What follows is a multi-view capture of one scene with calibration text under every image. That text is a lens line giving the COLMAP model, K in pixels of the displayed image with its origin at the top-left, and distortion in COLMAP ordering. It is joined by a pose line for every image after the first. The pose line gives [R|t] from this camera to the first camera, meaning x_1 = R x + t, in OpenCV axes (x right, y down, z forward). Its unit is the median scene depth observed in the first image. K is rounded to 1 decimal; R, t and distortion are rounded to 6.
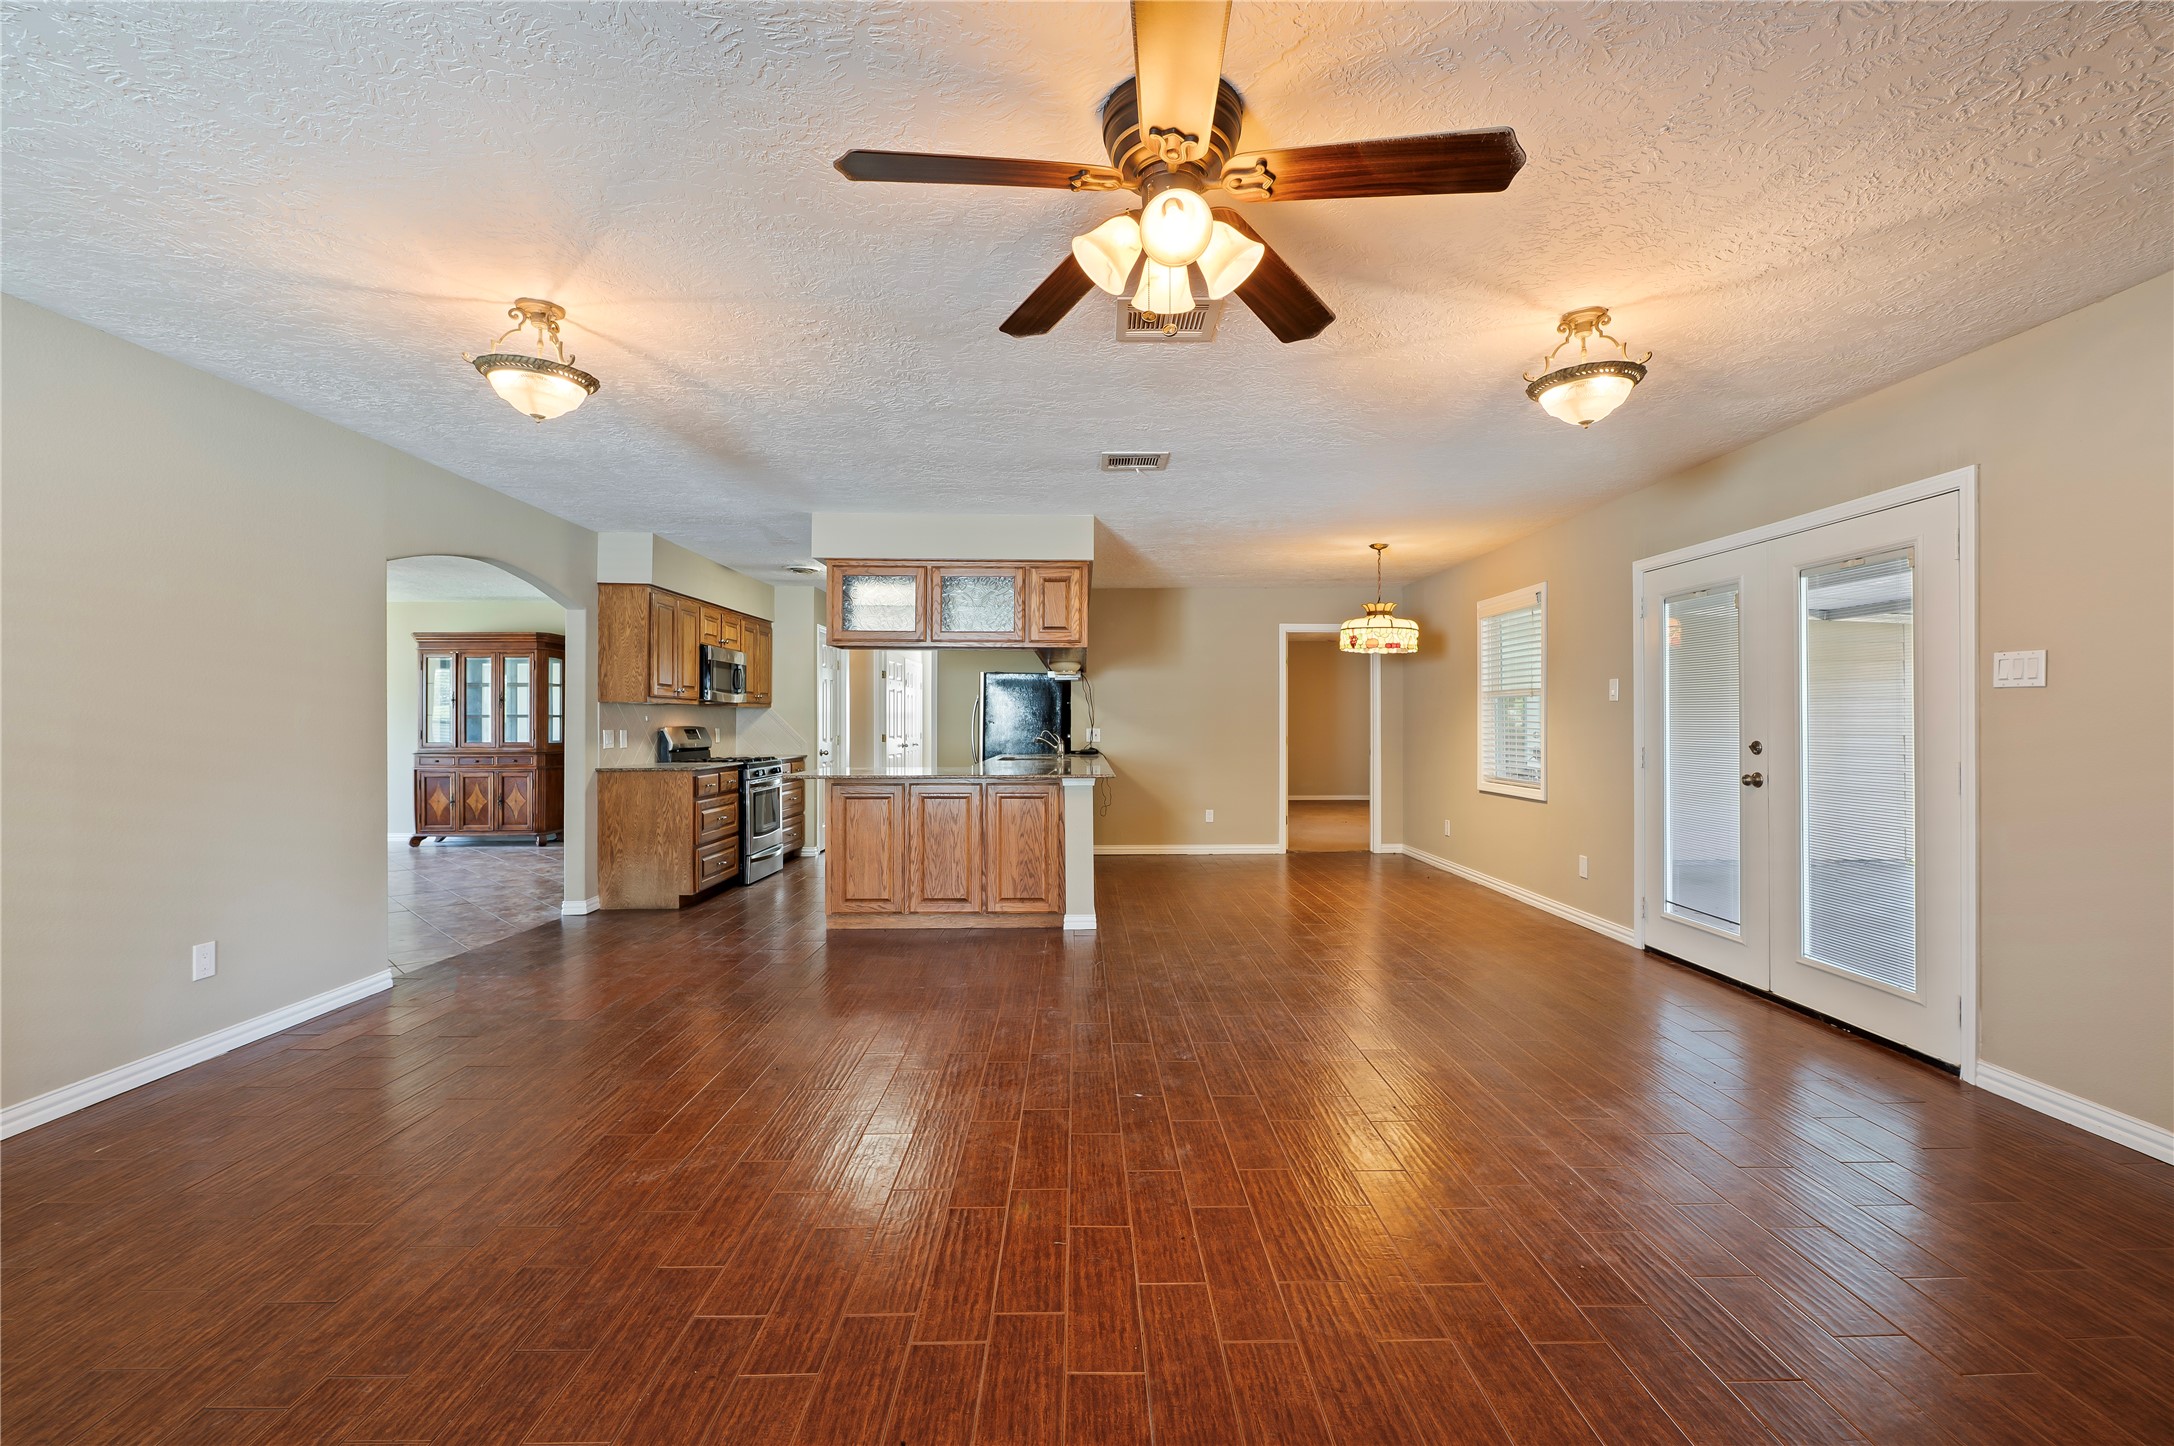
lens RADIAL K [[957.6, 0, 1084.5], [0, 957.6, 713.1], [0, 0, 1]] dist [0.002986, -0.001401]
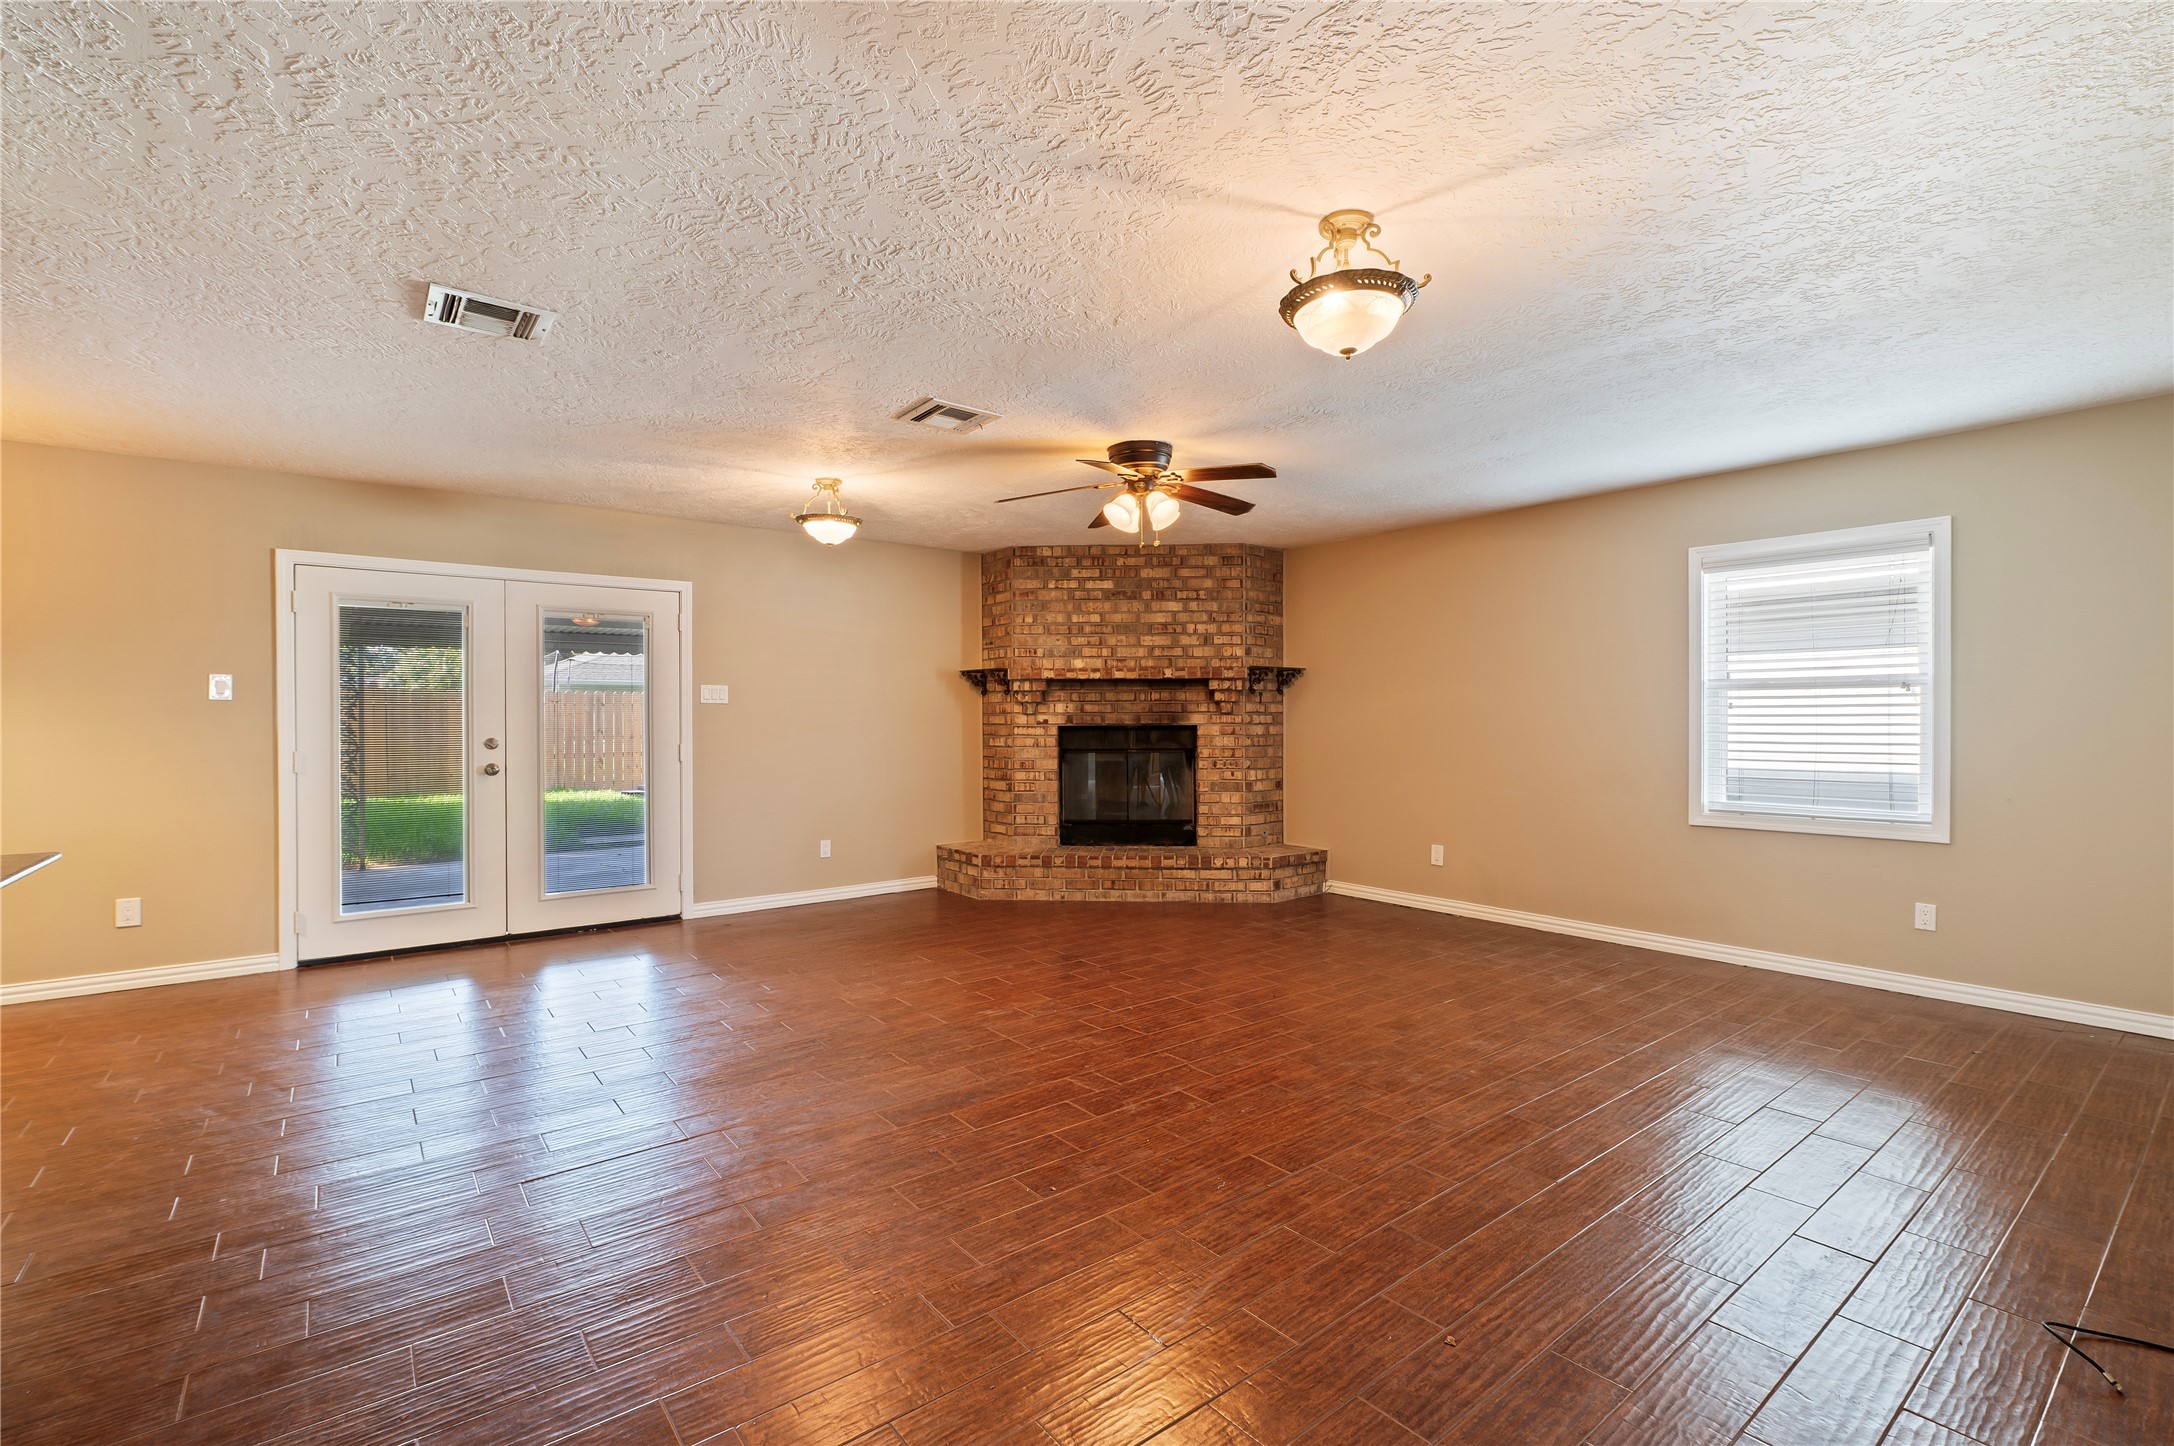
lens RADIAL K [[957.6, 0, 1075.0], [0, 957.6, 722.4], [0, 0, 1]] dist [0.002986, -0.001401]
pose [[-0.607758, 0.000175, 0.794122, -0.737892], [-0.000382, 1.000000, -0.000513, 0.008998], [-0.794122, -0.000615, -0.607758, 1.153951]]
